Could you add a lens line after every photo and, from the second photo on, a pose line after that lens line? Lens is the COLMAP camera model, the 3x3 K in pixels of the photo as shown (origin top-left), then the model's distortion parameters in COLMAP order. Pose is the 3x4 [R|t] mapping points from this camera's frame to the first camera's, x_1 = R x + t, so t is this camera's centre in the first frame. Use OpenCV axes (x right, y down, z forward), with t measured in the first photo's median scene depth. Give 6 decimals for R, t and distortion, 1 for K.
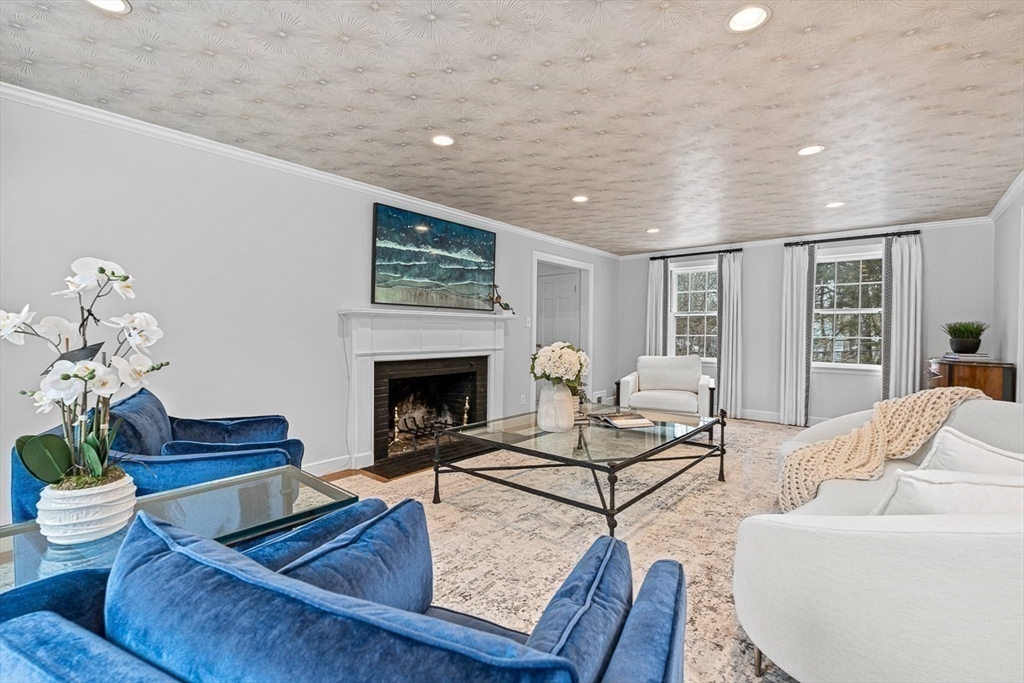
lens RADIAL K [[453.1, 0, 513.7], [0, 453.1, 335.1], [0, 0, 1]] dist [-0.003268, -0.000047]
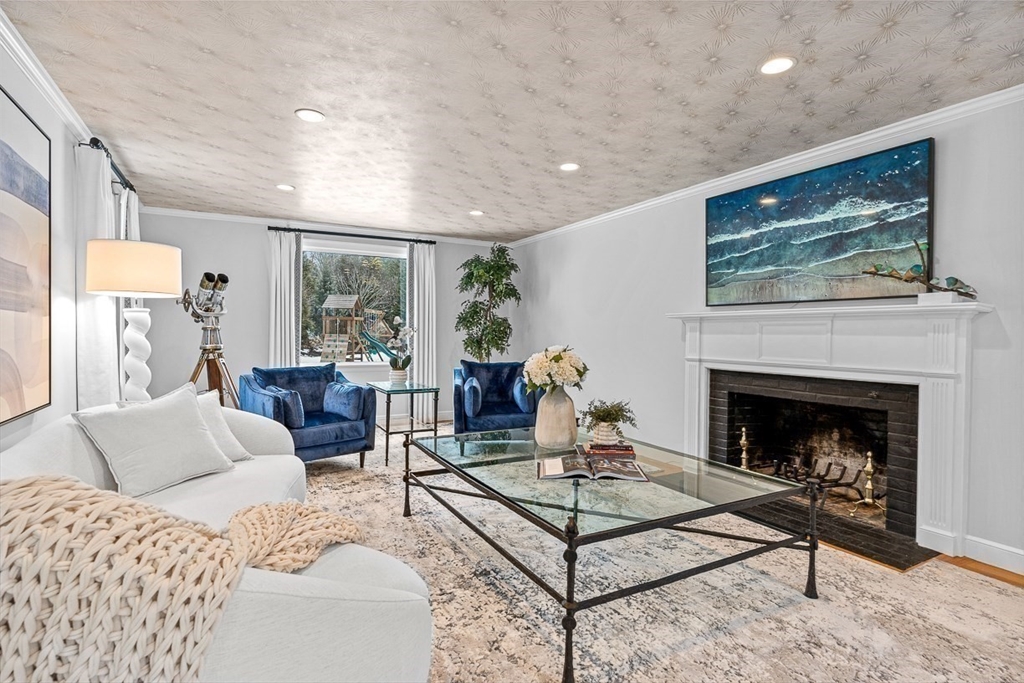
lens RADIAL K [[515.9, 0, 513.5], [0, 515.9, 340.3], [0, 0, 1]] dist [0.001542, -0.000383]
pose [[-0.358265, 0.005806, -0.933602, 0.783571], [-0.017505, 0.999763, 0.012935, -0.006244], [0.933456, 0.020977, -0.358079, 0.950481]]
